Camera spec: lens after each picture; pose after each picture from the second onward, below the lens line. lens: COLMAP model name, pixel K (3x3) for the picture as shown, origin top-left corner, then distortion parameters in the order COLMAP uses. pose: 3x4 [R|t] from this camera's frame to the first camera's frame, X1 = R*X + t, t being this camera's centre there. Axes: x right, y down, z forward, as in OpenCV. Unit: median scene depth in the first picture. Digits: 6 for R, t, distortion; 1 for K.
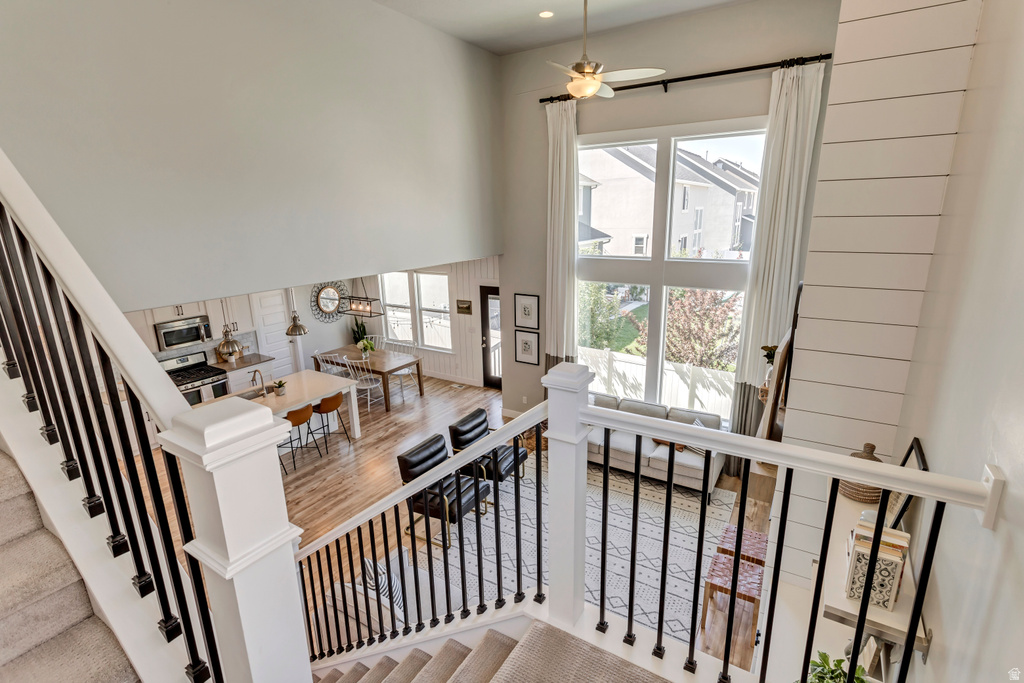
lens RADIAL K [[488.3, 0, 515.2], [0, 488.3, 340.9], [0, 0, 1]] dist [0.001457, 0.000691]
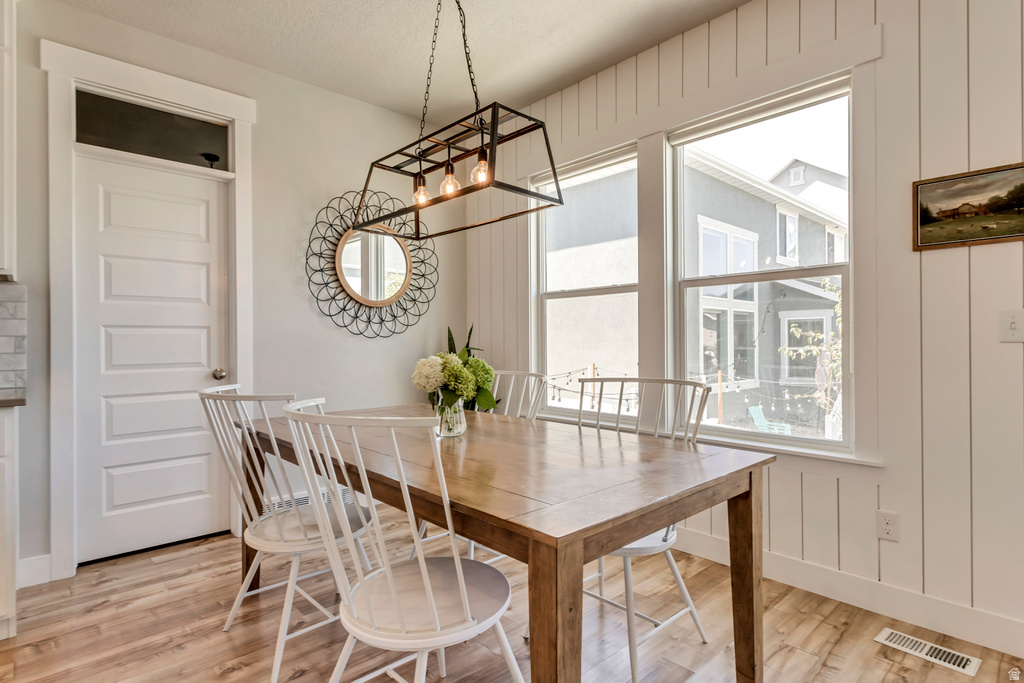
lens RADIAL K [[553.3, 0, 512.0], [0, 553.3, 341.5], [0, 0, 1]] dist [-0.002412, -0.000594]
pose [[0.963066, 0.015706, -0.268806, -0.230226], [-0.083011, 0.966991, -0.240909, 0.049389], [0.256149, 0.254325, 0.932581, 0.818491]]
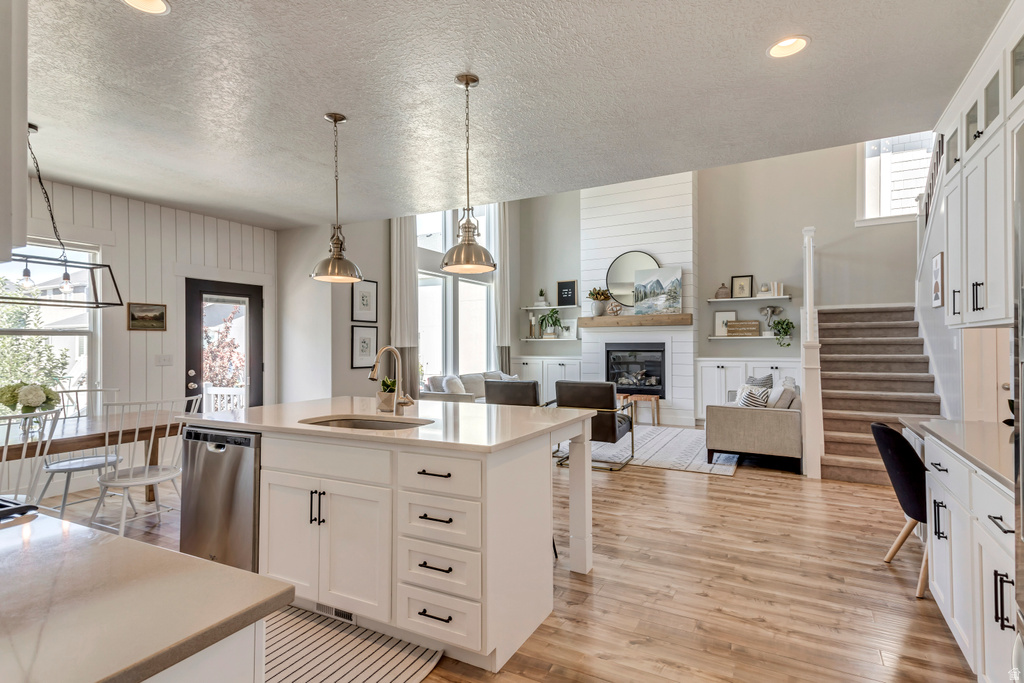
lens RADIAL K [[526.7, 0, 512.0], [0, 526.7, 341.5], [0, 0, 1]] dist [0.060742, -0.000740]
pose [[-0.047401, 0.024338, 0.998579, -0.739891], [0.259306, 0.965730, -0.011229, 0.066878], [-0.964631, 0.258405, -0.052087, 0.705748]]
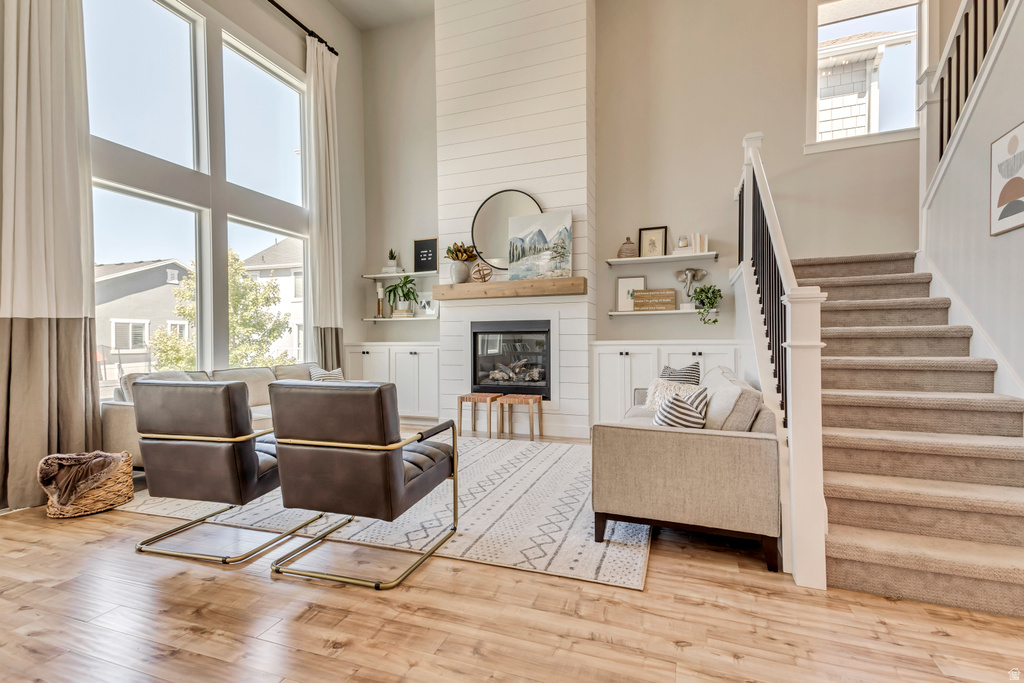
lens RADIAL K [[479.0, 0, 514.9], [0, 479.0, 339.4], [0, 0, 1]] dist [0.075597, -0.026733]
pose [[-0.186367, 0.020487, 0.982267, -0.385581], [0.260030, 0.965159, 0.029205, 0.124724], [-0.947445, 0.260862, -0.185201, 0.550380]]
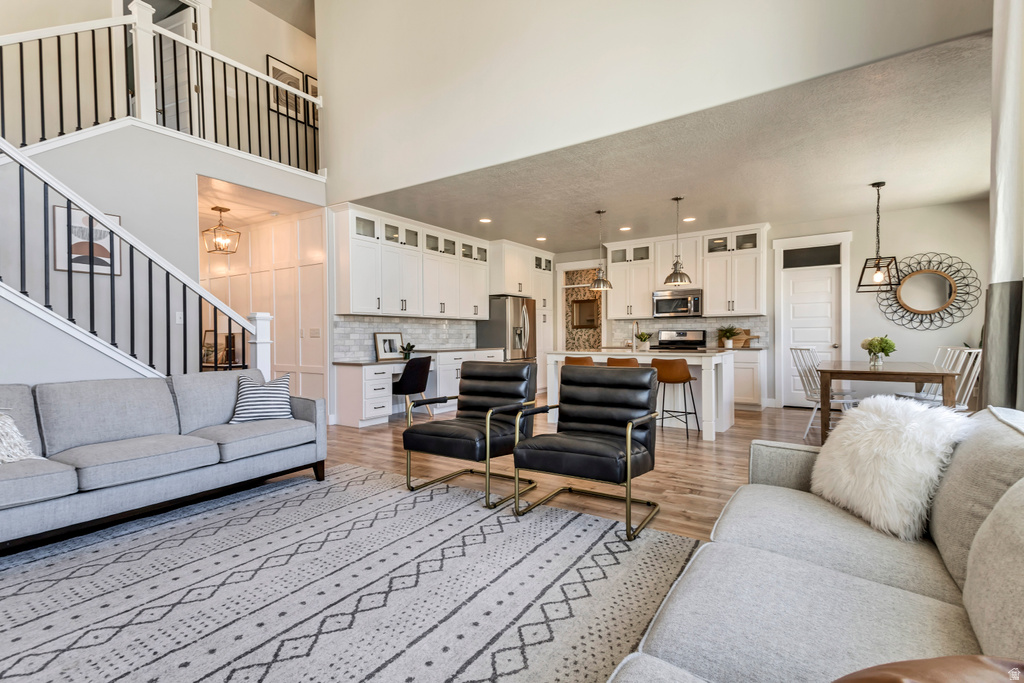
lens RADIAL K [[488.3, 0, 515.2], [0, 488.3, 340.9], [0, 0, 1]] dist [0.001457, 0.000691]
pose [[-0.032061, 0.026210, -0.999142, 0.302319], [-0.247917, 0.968207, 0.033353, 0.093894], [0.968251, 0.248774, -0.024543, 0.622680]]
